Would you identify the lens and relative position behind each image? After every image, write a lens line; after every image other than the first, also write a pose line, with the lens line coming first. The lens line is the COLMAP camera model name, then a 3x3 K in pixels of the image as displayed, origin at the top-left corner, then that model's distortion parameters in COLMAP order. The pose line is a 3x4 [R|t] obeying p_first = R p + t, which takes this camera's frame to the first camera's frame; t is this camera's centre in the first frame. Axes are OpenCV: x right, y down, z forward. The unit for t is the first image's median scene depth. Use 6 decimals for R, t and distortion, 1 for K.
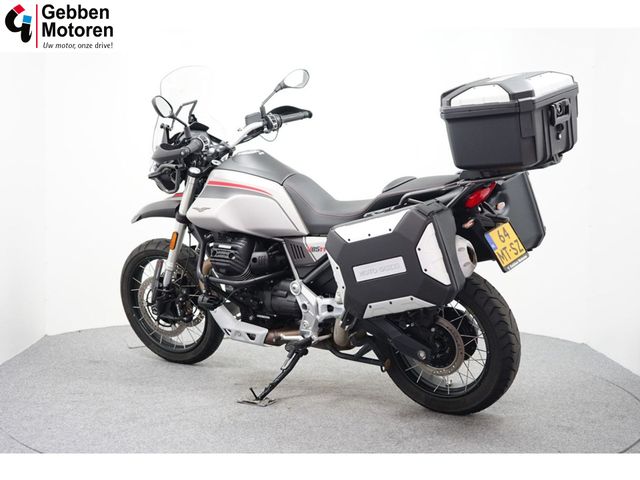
lens RADIAL K [[959.3, 0, 320.0], [0, 959.3, 240.0], [0, 0, 1]] dist [0.010422, 0.010196]
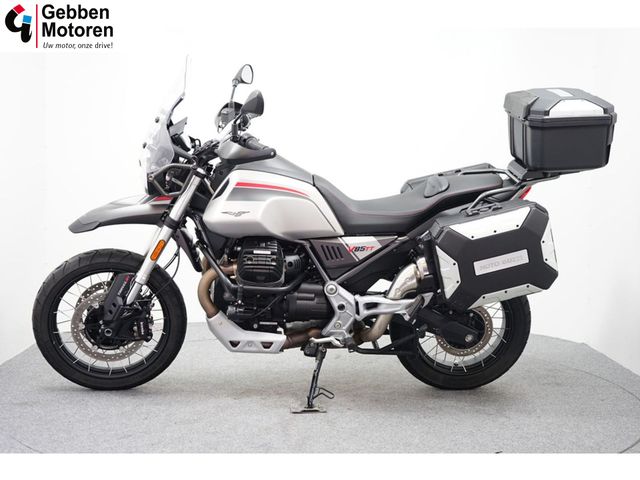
lens RADIAL K [[959.3, 0, 320.0], [0, 959.3, 240.0], [0, 0, 1]] dist [0.010422, 0.010196]
pose [[0.748183, -0.052845, 0.661384, -0.690527], [0.044565, 0.998575, 0.029374, -0.030710], [-0.661994, 0.007498, 0.749472, 0.264173]]
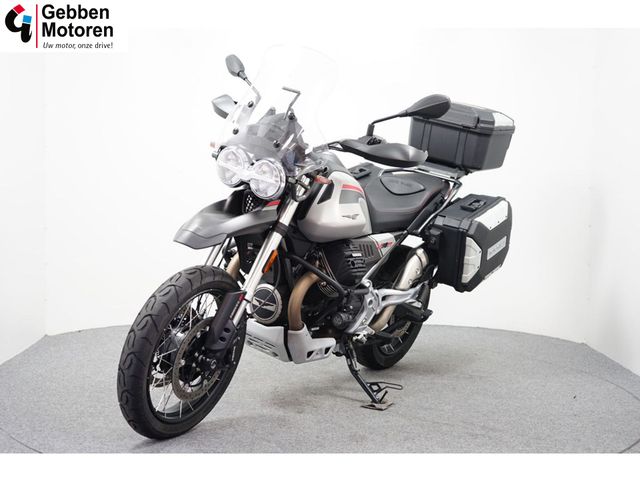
lens RADIAL K [[959.3, 0, 320.0], [0, 959.3, 240.0], [0, 0, 1]] dist [0.010422, 0.010196]
pose [[-0.055781, -0.087416, 0.994609, -1.036323], [0.056796, 0.994269, 0.090572, -0.094709], [-0.996826, 0.061542, -0.050497, 1.102146]]
